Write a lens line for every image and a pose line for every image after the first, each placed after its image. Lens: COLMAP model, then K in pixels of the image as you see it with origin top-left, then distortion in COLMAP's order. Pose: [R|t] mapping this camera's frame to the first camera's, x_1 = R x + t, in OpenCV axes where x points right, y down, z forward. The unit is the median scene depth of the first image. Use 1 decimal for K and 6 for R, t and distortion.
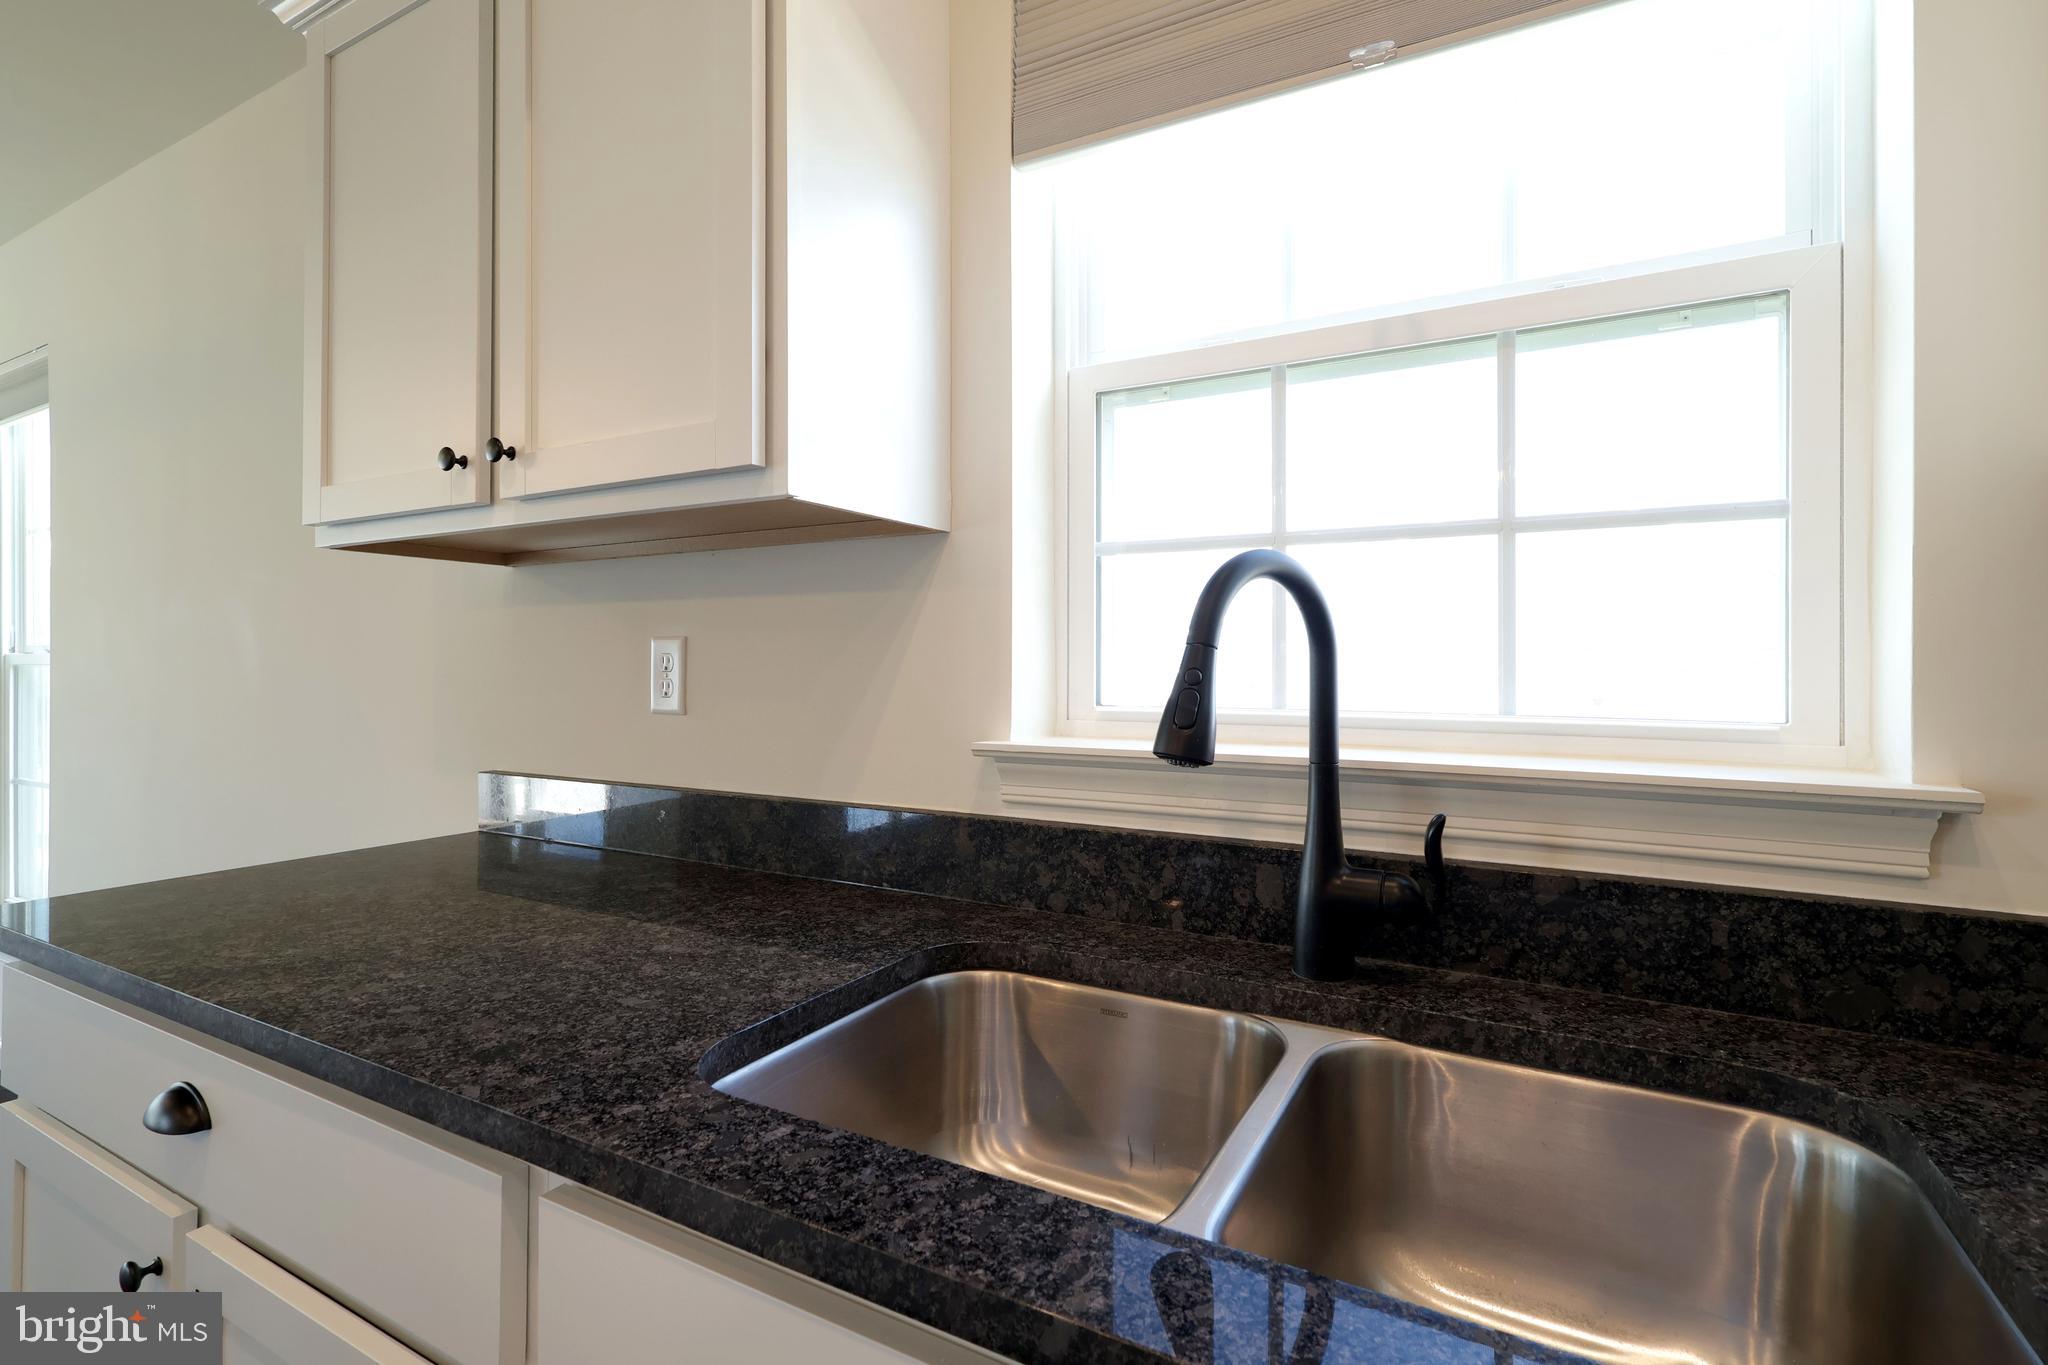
lens RADIAL K [[966.2, 0, 1011.0], [0, 966.2, 675.8], [0, 0, 1]] dist [0.000392, 0.000858]
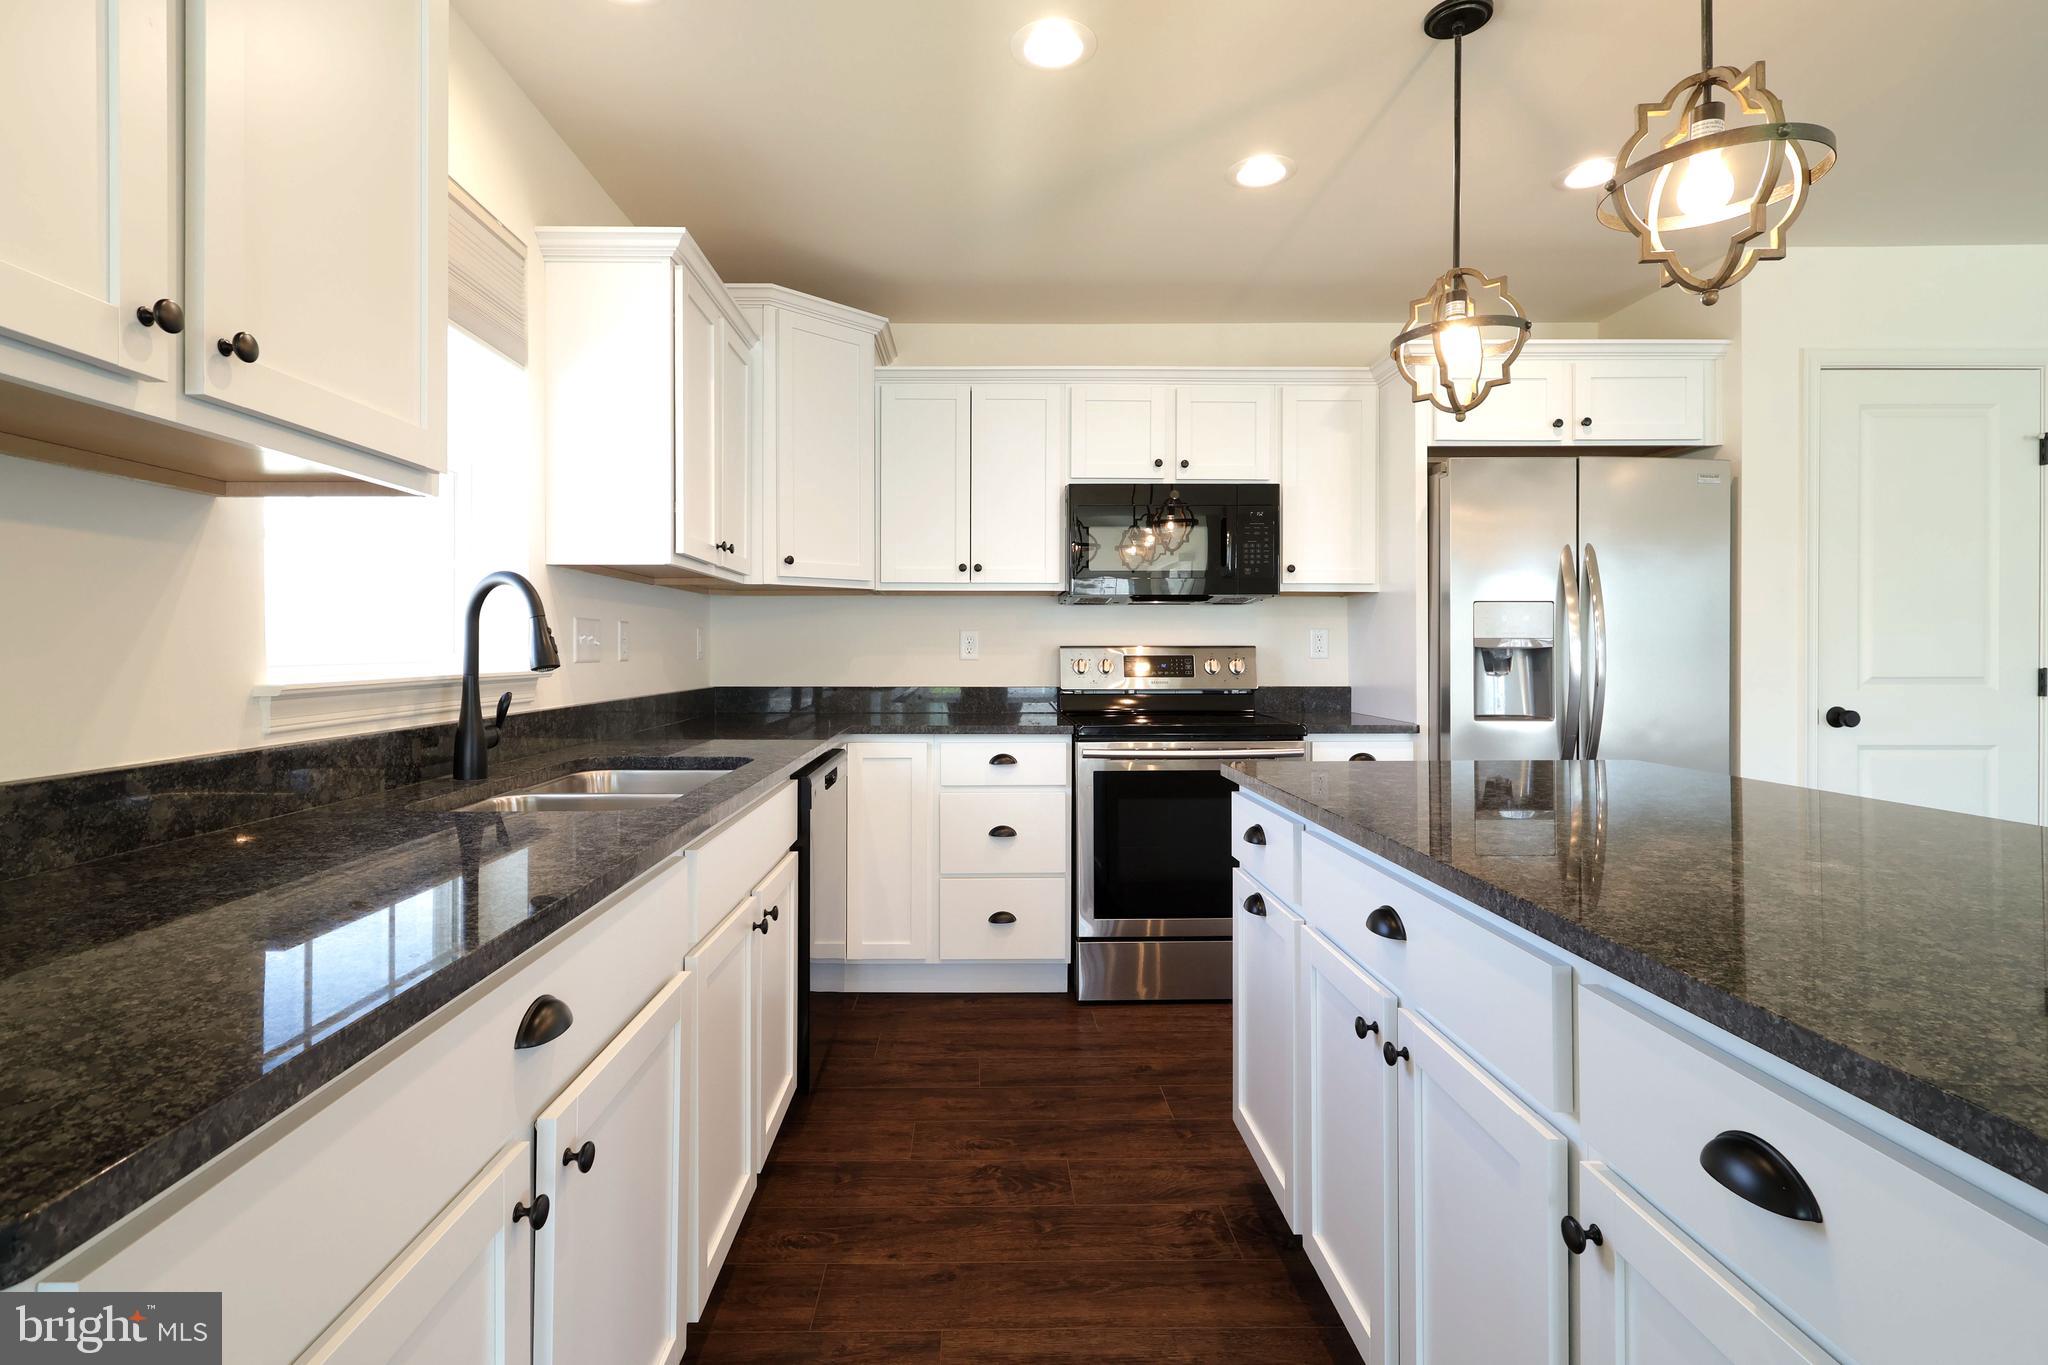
lens RADIAL K [[966.2, 0, 988.7], [0, 966.2, 644.6], [0, 0, 1]] dist [0.000392, 0.000858]
pose [[-0.502815, -0.000796, 0.864393, -1.741747], [0.007199, 0.999961, 0.005108, 0.023573], [-0.864364, 0.008791, -0.502790, 0.962842]]
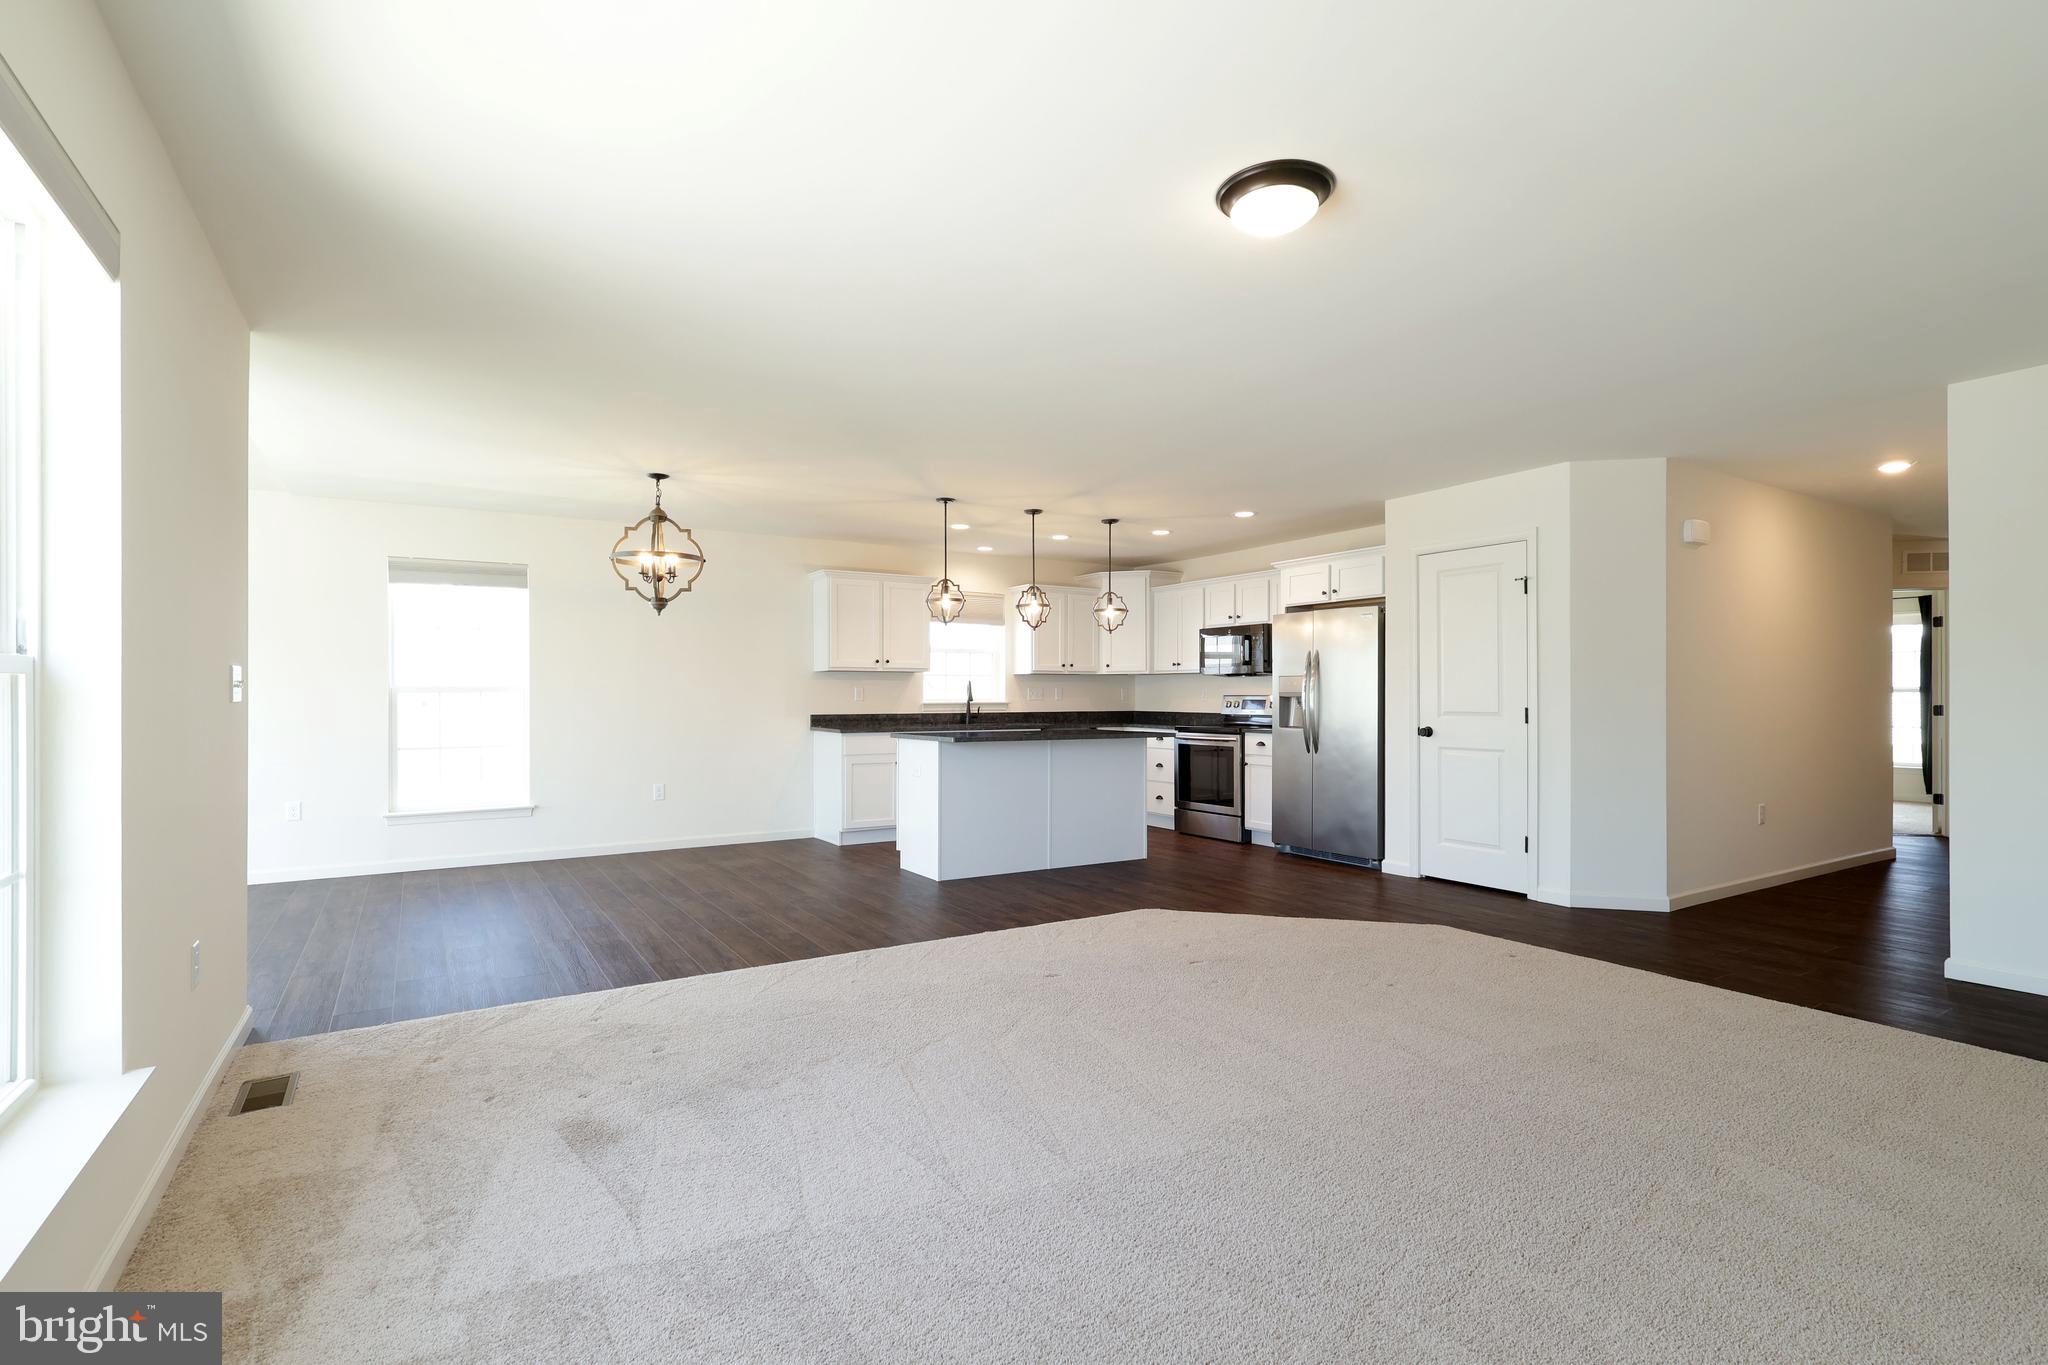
lens RADIAL K [[966.2, 0, 1017.7], [0, 966.2, 682.4], [0, 0, 1]] dist [0.000392, 0.000858]
pose [[0.474719, 0.008114, 0.880100, -6.908030], [0.012304, 0.999799, -0.015854, 0.045762], [-0.880051, 0.018355, 0.474524, -3.480525]]
